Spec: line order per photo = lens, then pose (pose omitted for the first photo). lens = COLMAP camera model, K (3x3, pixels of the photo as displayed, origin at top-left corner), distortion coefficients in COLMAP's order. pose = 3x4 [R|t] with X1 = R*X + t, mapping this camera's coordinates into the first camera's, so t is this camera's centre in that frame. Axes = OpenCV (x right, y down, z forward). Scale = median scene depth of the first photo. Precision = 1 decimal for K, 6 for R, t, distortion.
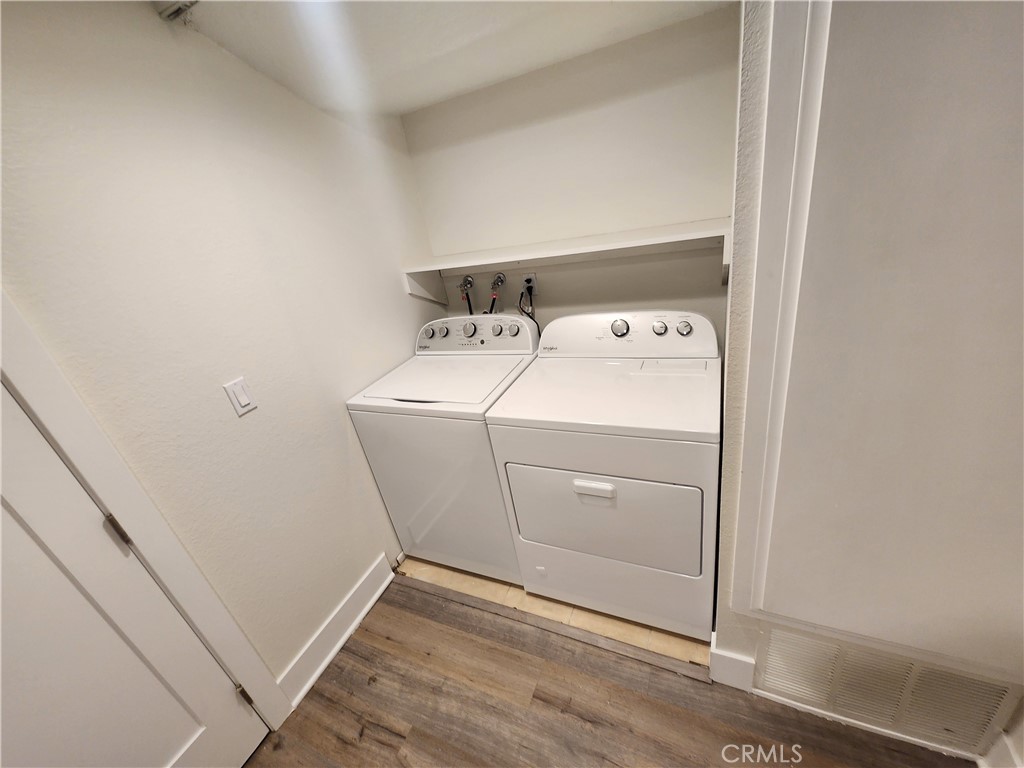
lens RADIAL K [[419.4, 0, 508.5], [0, 419.4, 382.1], [0, 0, 1]] dist [-0.004499, 0.001857]
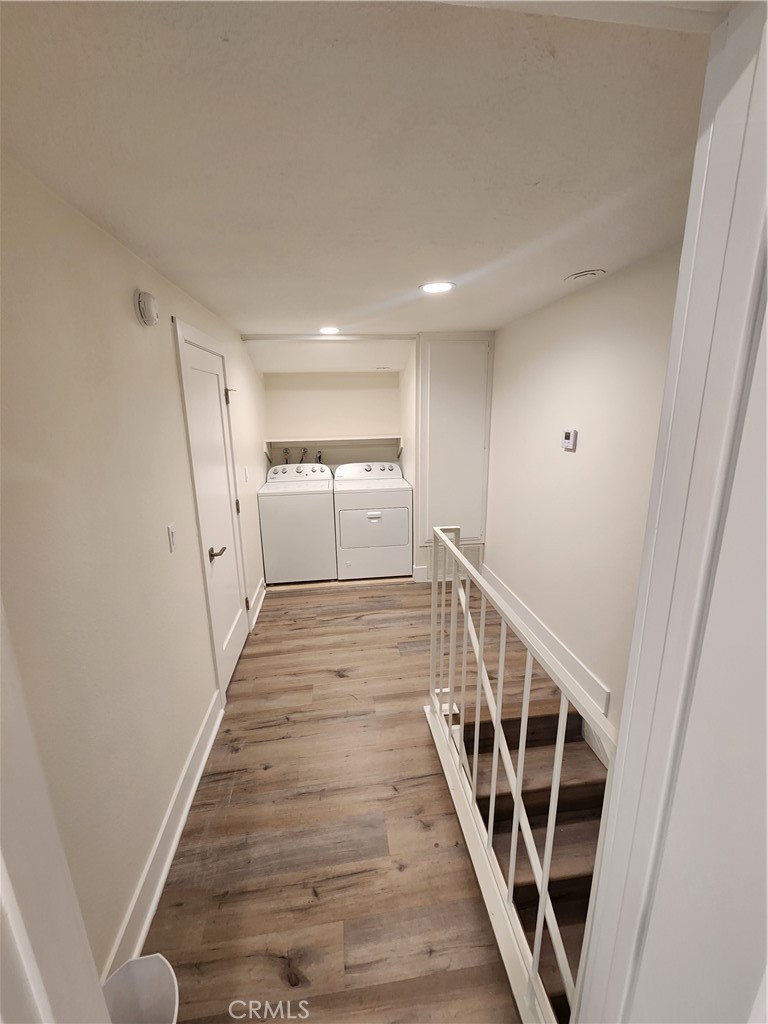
lens RADIAL K [[419.4, 0, 388.7], [0, 419.4, 512.0], [0, 0, 1]] dist [-0.004499, 0.001857]
pose [[0.832957, 0.027458, 0.552656, -1.103746], [0.104093, 0.973161, -0.205238, 0.712375], [-0.543458, 0.228482, 0.807743, -1.157574]]
